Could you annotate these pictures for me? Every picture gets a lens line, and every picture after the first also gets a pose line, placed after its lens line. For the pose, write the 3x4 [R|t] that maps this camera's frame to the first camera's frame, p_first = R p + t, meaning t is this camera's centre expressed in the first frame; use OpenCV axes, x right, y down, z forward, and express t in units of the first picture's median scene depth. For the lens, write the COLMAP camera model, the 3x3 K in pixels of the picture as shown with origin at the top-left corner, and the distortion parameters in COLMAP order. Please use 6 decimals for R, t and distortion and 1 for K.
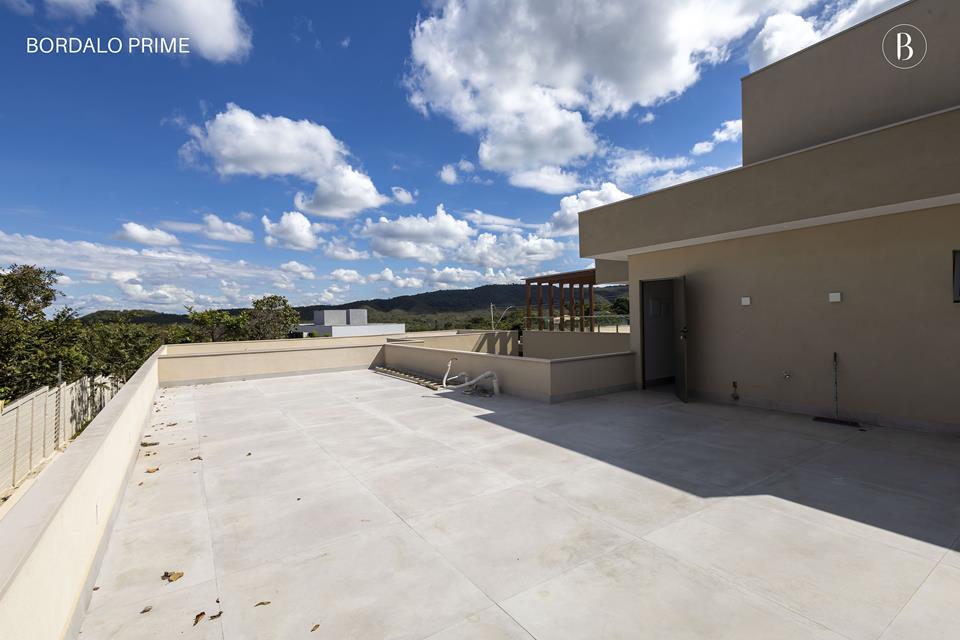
lens RADIAL K [[459.8, 0, 480.0], [0, 459.8, 320.0], [0, 0, 1]] dist [0.003483, -0.000092]
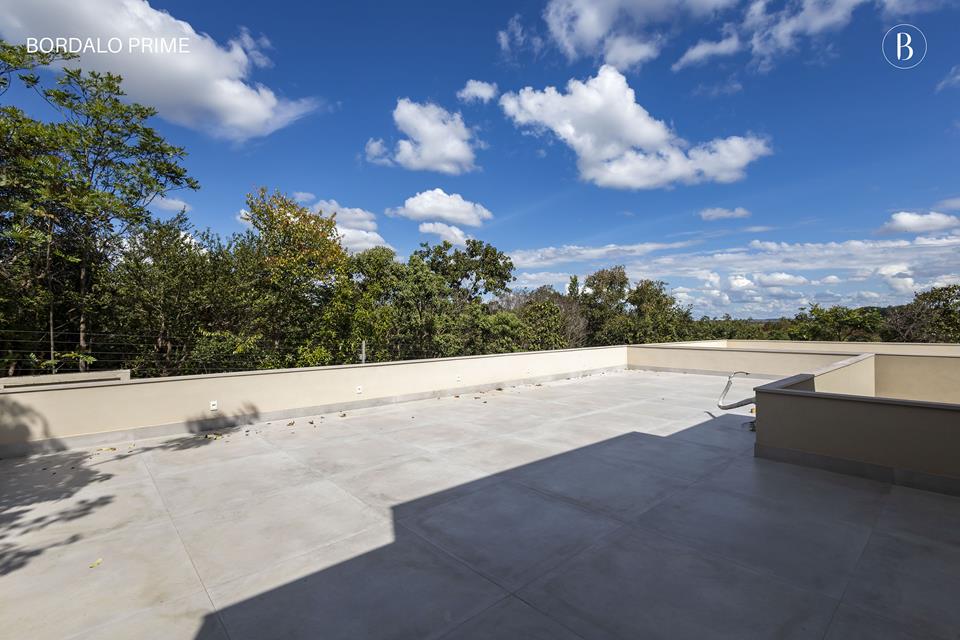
lens RADIAL K [[459.8, 0, 480.0], [0, 459.8, 320.0], [0, 0, 1]] dist [0.003483, -0.000092]
pose [[0.105988, 0.012190, -0.994293, 0.090356], [-0.003389, 0.999923, 0.011897, -0.001506], [0.994362, 0.002109, 0.106021, 0.066484]]
